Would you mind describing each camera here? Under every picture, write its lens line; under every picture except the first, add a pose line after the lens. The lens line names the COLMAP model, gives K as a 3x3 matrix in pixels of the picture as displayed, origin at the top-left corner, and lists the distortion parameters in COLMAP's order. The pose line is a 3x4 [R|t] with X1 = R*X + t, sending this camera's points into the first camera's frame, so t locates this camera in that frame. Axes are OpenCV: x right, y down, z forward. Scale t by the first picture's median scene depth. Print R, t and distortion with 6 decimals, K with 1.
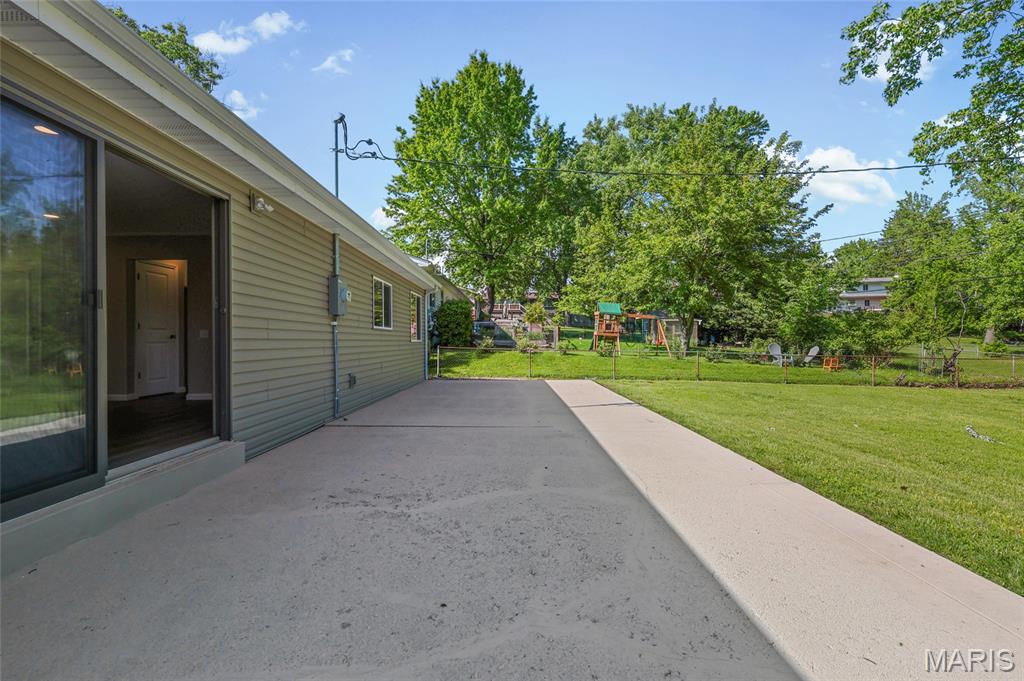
lens RADIAL K [[442.0, 0, 512.0], [0, 442.0, 340.5], [0, 0, 1]] dist [0.001666, 0.000406]
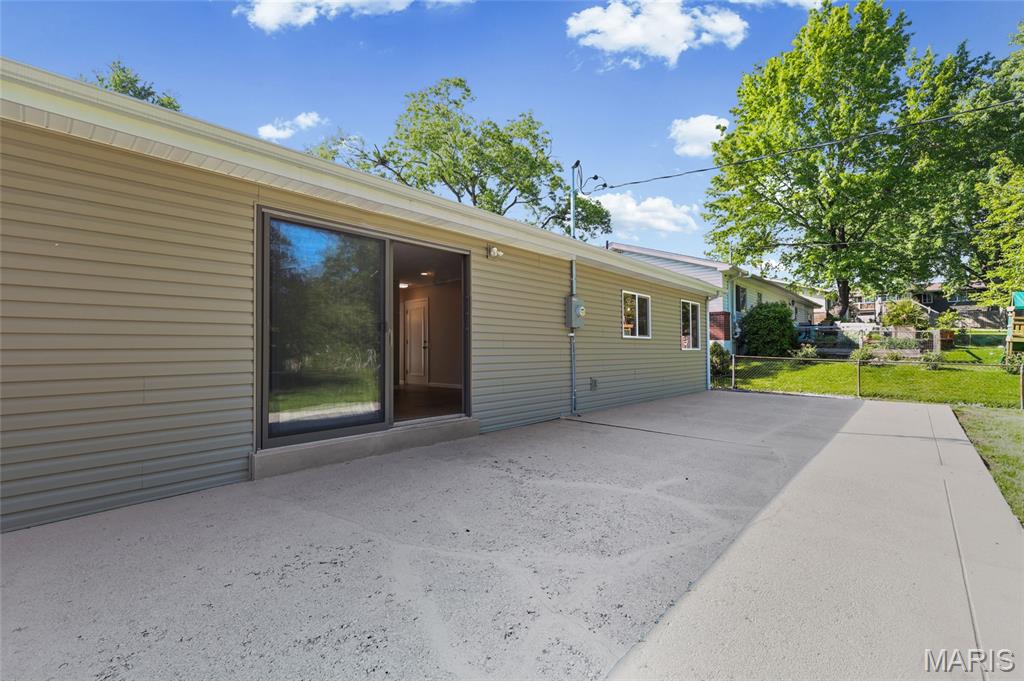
lens RADIAL K [[442.0, 0, 512.0], [0, 442.0, 340.5], [0, 0, 1]] dist [0.001666, 0.000406]
pose [[0.739316, -0.010652, -0.673274, 0.390686], [-0.001435, 0.999848, -0.017394, -0.002736], [0.673357, 0.013826, 0.739189, 0.002721]]
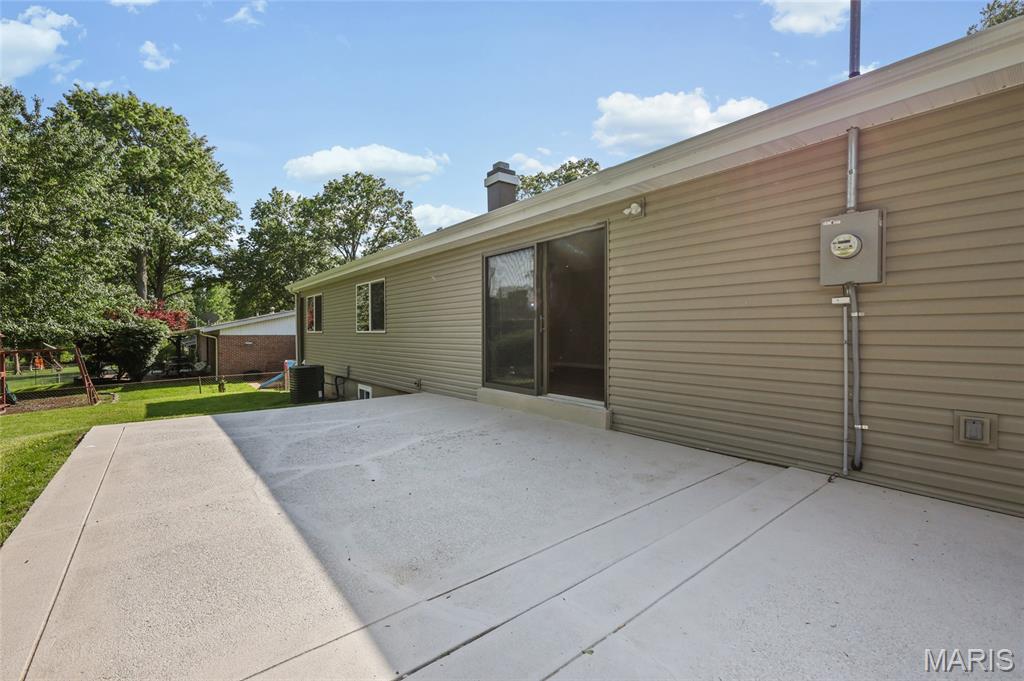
lens RADIAL K [[442.0, 0, 512.0], [0, 442.0, 340.5], [0, 0, 1]] dist [0.001666, 0.000406]
pose [[-0.779920, 0.021097, -0.625524, 0.347684], [0.006993, 0.999663, 0.024996, -0.008910], [0.625840, 0.015120, -0.779805, 1.588295]]
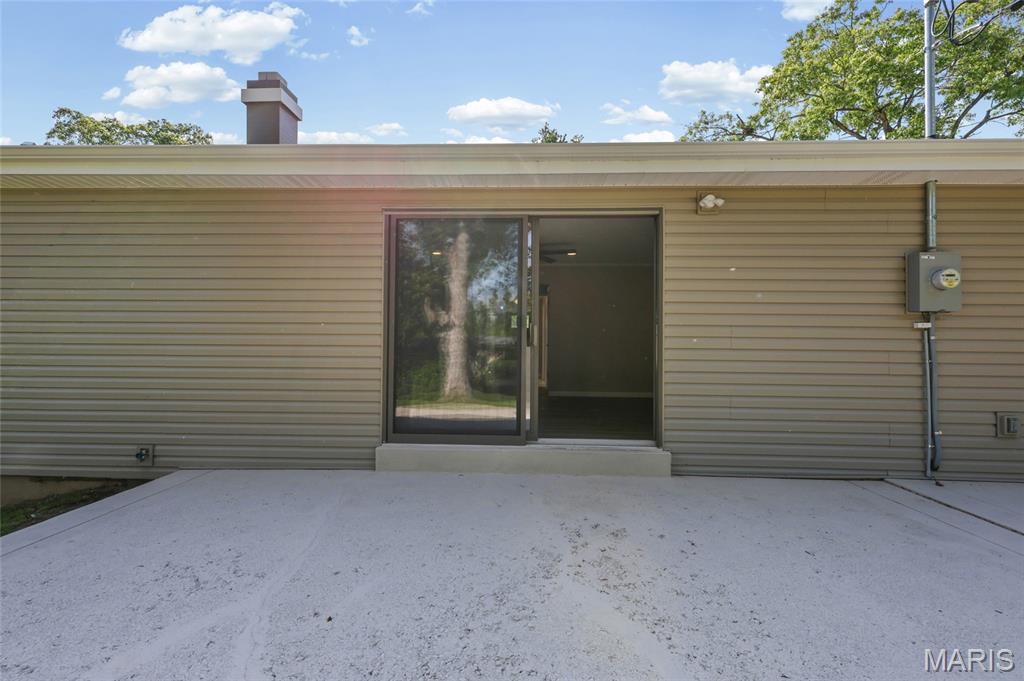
lens RADIAL K [[442.0, 0, 512.0], [0, 442.0, 340.5], [0, 0, 1]] dist [0.001666, 0.000406]
pose [[-0.037107, -0.008899, -0.999272, 0.339309], [-0.010888, 0.999905, -0.008501, -0.008030], [0.999252, 0.010564, -0.037200, 0.592417]]
